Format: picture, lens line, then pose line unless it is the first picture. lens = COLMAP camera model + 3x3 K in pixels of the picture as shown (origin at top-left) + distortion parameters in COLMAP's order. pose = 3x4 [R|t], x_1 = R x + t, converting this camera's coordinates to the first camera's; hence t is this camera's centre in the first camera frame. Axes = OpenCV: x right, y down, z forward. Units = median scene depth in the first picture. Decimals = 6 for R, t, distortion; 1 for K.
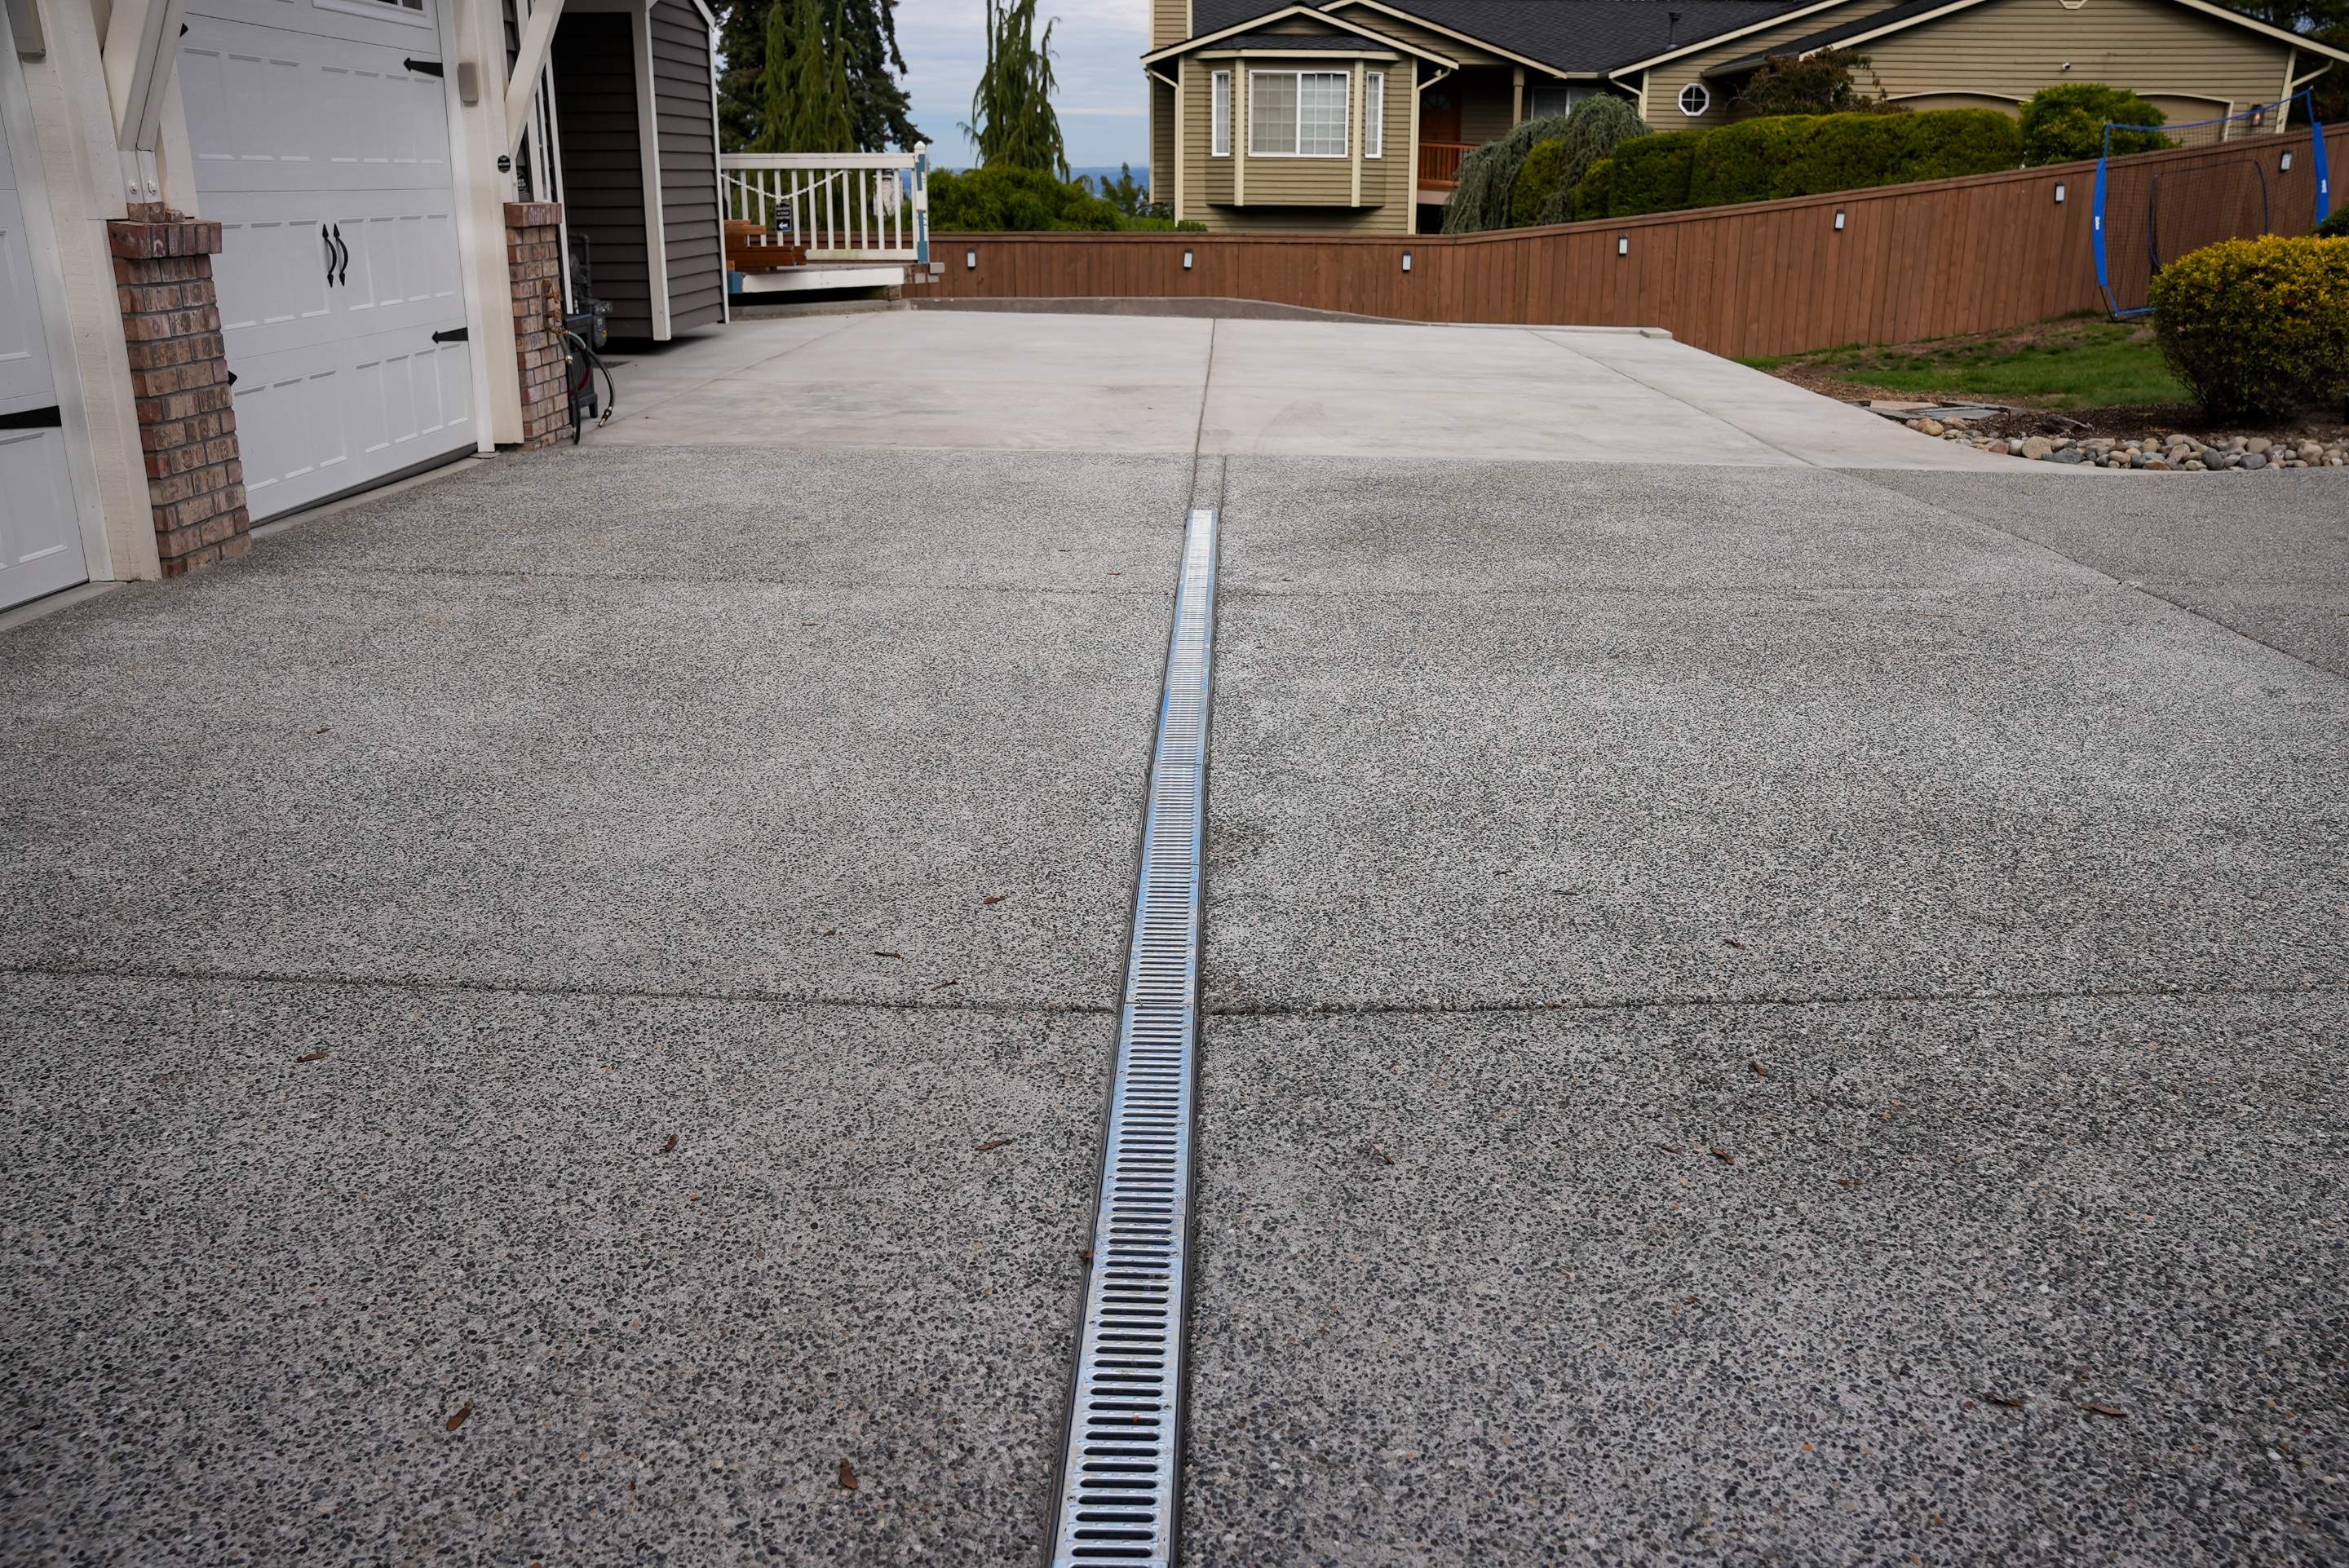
lens RADIAL K [[1899.2, 0, 1177.6], [0, 1899.2, 785.9], [0, 0, 1]] dist [-0.126848, 0.153140]
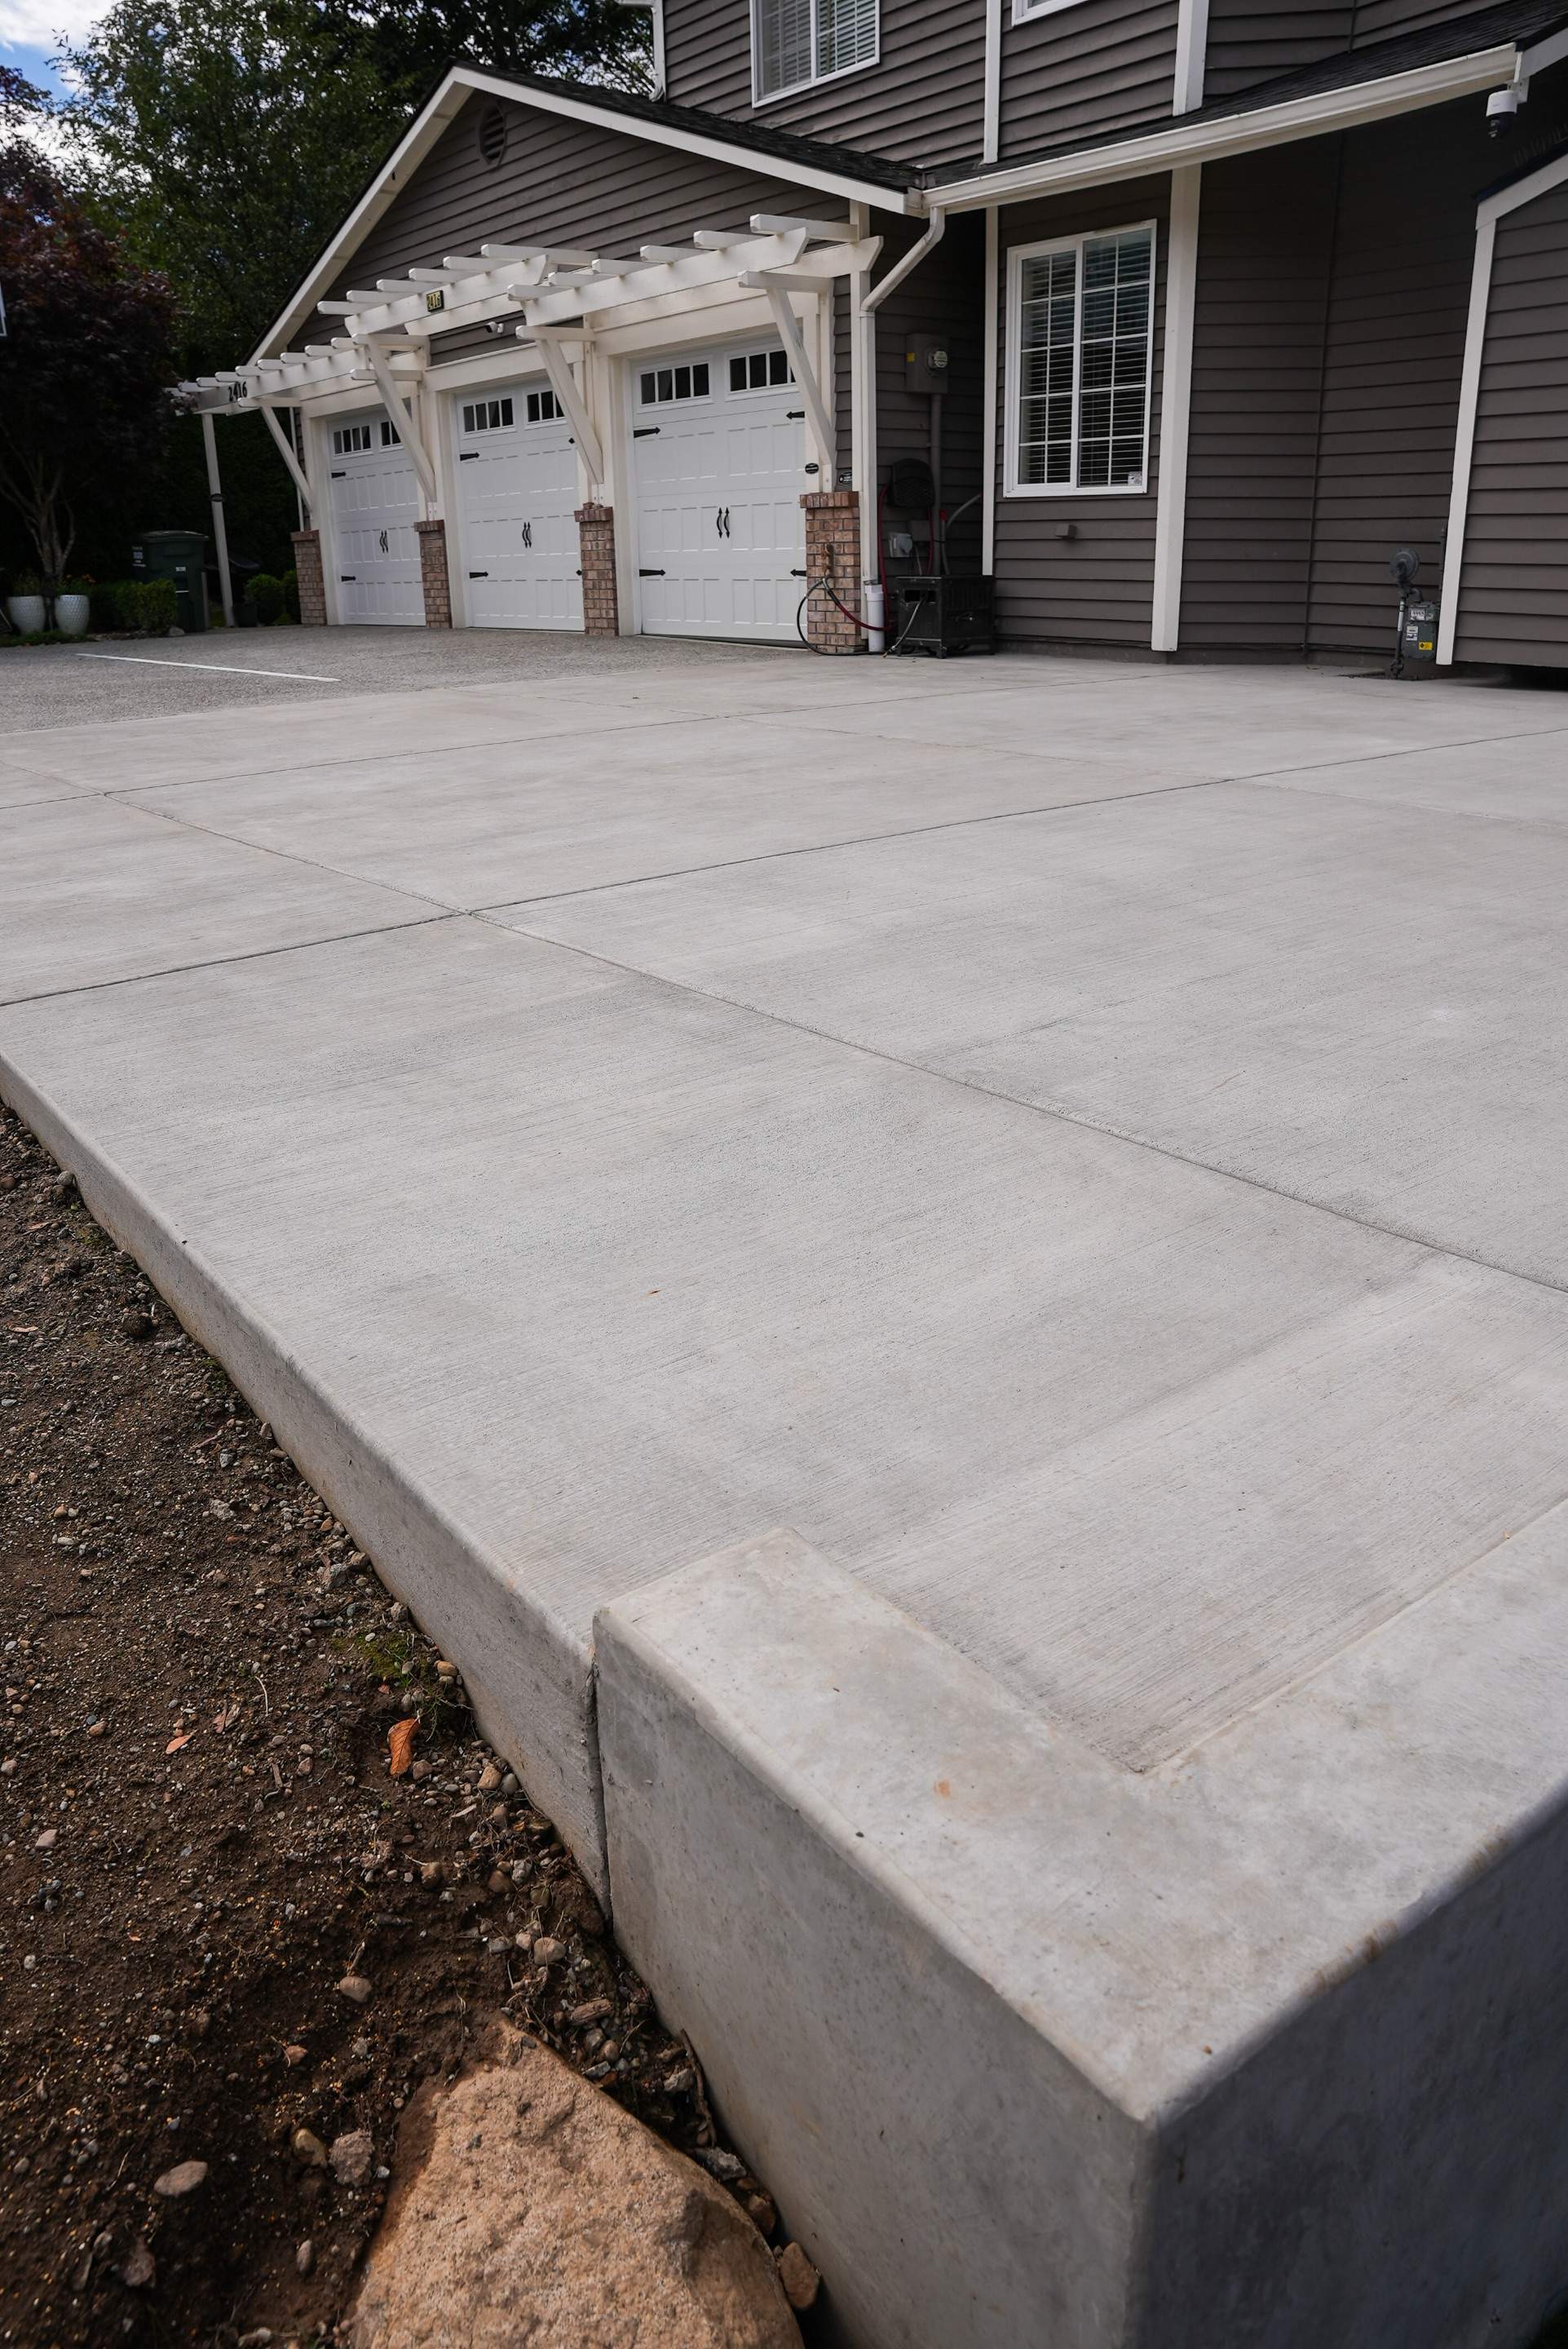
lens RADIAL K [[1675.0, 0, 788.3], [0, 1675.0, 1170.8], [0, 0, 1]] dist [-0.167425, 0.131620]
pose [[-0.774183, 0.230217, -0.589611, 0.293153], [-0.183824, 0.809585, 0.557477, -0.298332], [0.605681, 0.539974, -0.584447, 1.019255]]
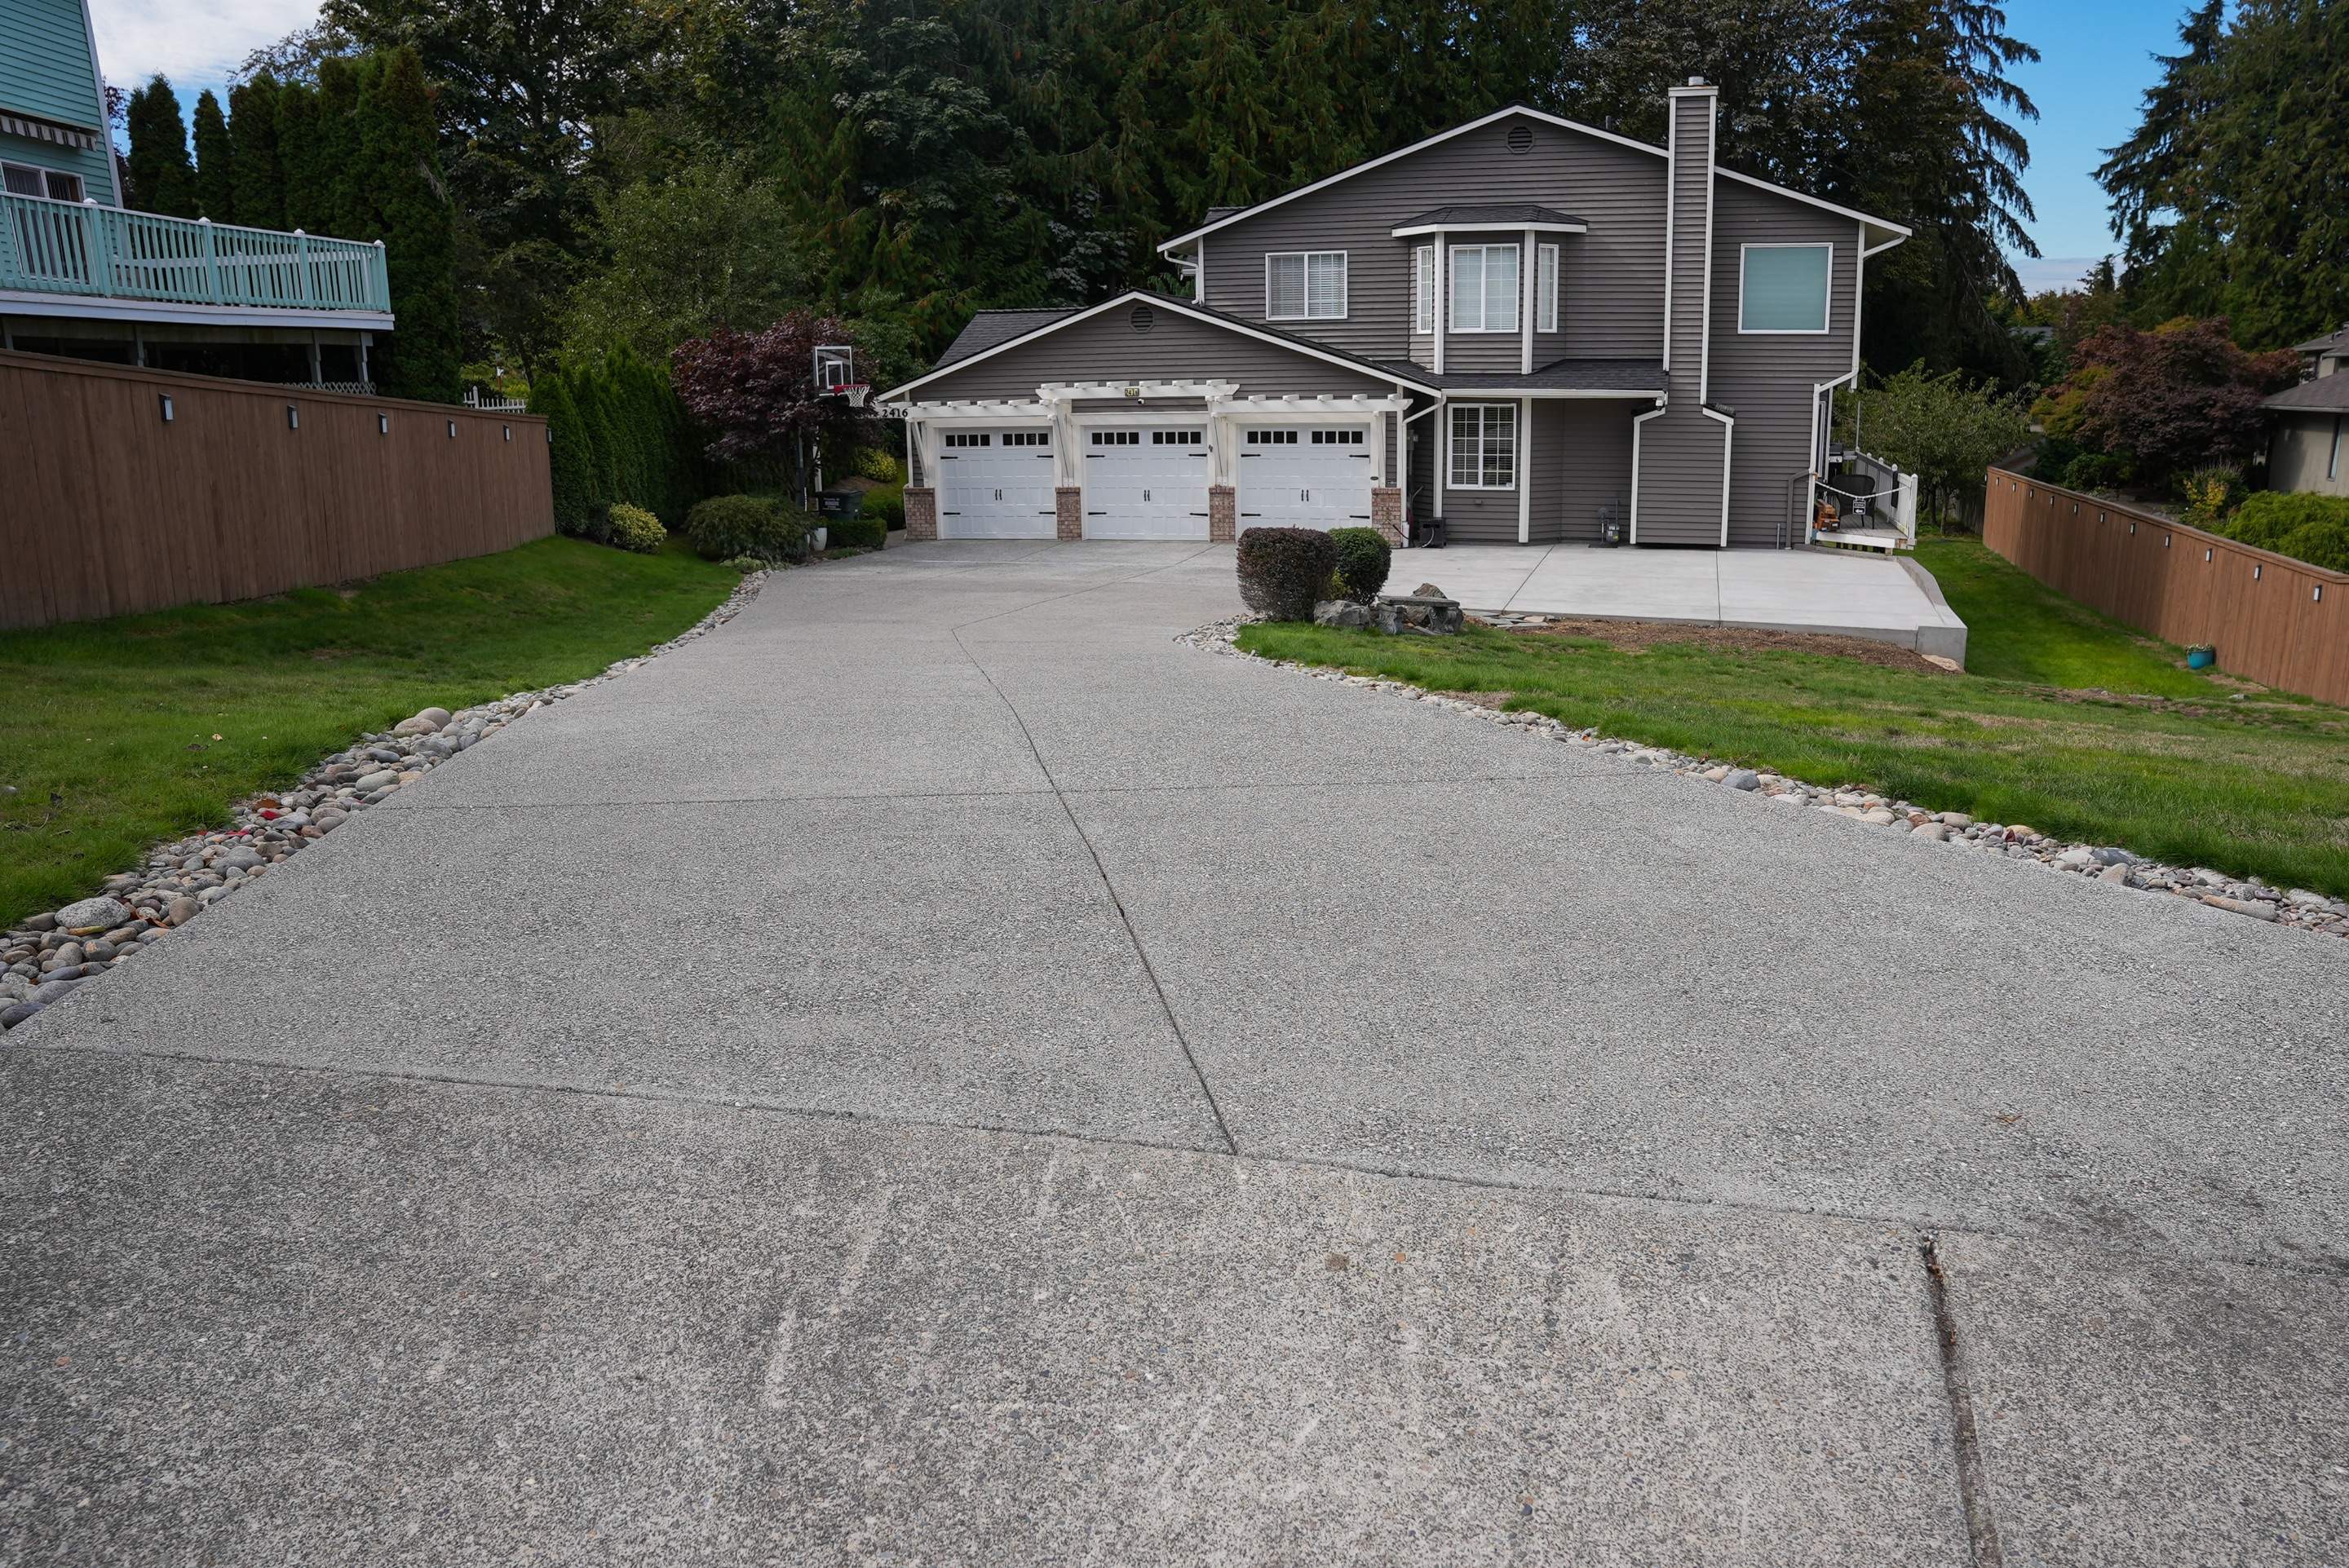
lens RADIAL K [[1653.5, 0, 1183.1], [0, 1653.5, 794.7], [0, 0, 1]] dist [-0.177208, 0.129852]
pose [[-0.270151, 0.235114, -0.933670, 1.589684], [-0.282050, 0.907860, 0.310223, -0.338771], [0.920580, 0.347148, -0.178945, 0.721496]]
